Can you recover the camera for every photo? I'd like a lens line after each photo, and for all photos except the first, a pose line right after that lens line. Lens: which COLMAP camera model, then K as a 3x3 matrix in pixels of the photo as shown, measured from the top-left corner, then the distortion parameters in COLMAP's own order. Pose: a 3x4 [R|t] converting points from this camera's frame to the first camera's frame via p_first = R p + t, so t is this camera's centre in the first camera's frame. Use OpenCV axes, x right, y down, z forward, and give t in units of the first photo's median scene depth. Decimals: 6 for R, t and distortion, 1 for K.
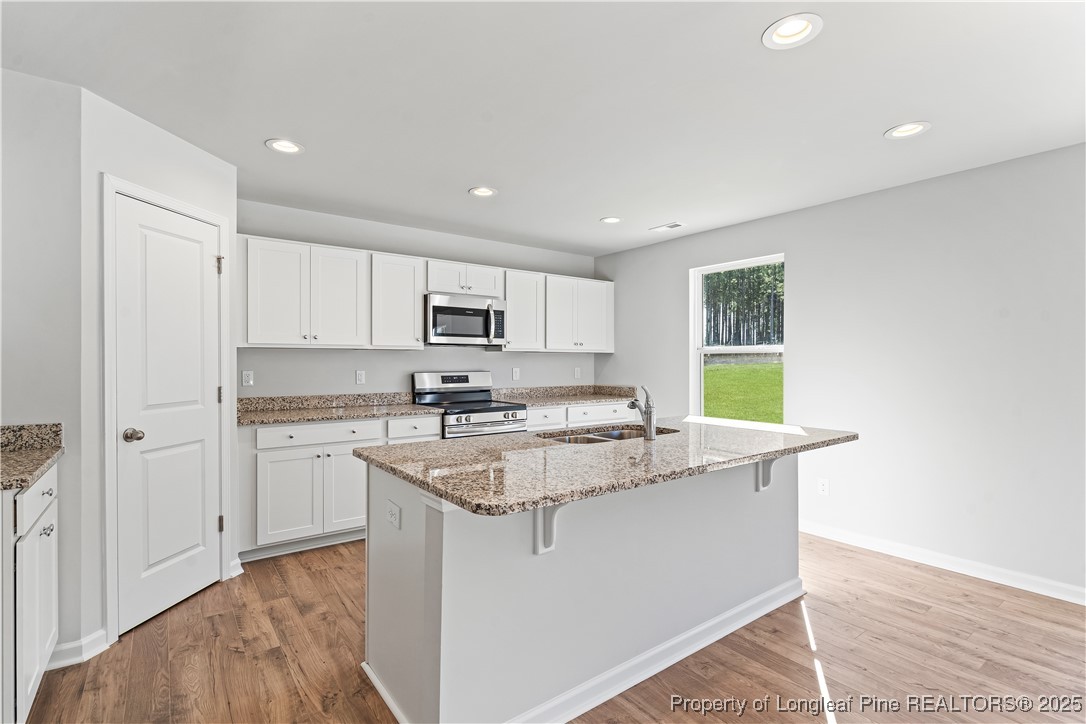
lens RADIAL K [[501.0, 0, 539.7], [0, 501.0, 365.7], [0, 0, 1]] dist [-0.007084, 0.003332]
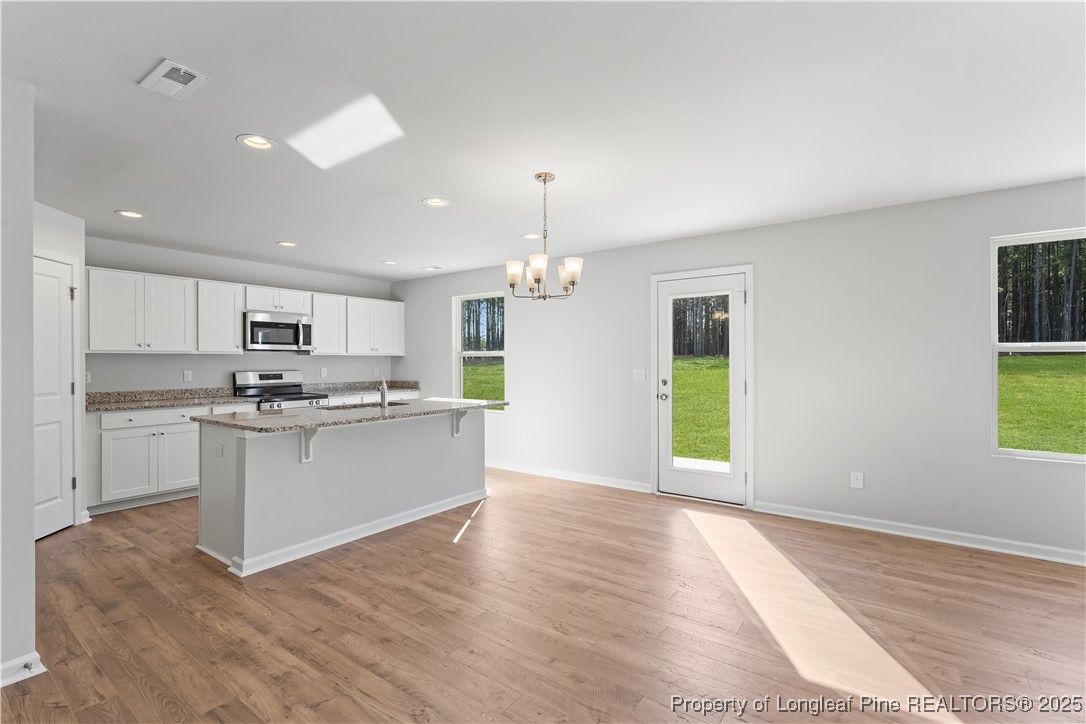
lens RADIAL K [[501.0, 0, 533.4], [0, 501.0, 359.3], [0, 0, 1]] dist [-0.007084, 0.003332]
pose [[0.959728, -0.003654, 0.280908, 0.270226], [0.006490, 0.999937, -0.009166, -0.003842], [-0.280857, 0.010619, 0.959691, -0.968073]]
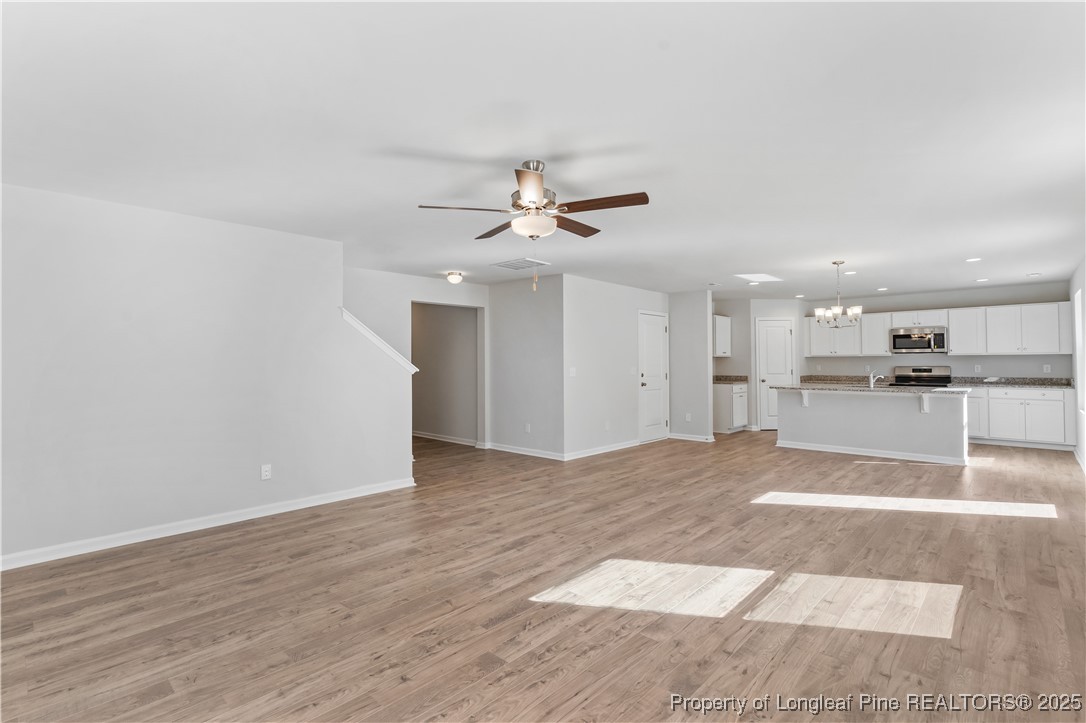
lens RADIAL K [[501.0, 0, 533.9], [0, 501.0, 354.3], [0, 0, 1]] dist [-0.007084, 0.003332]
pose [[0.161538, -0.018949, -0.986685, 3.316795], [-0.002423, 0.999805, -0.019597, 0.014035], [0.986863, 0.005556, 0.161461, -1.700869]]
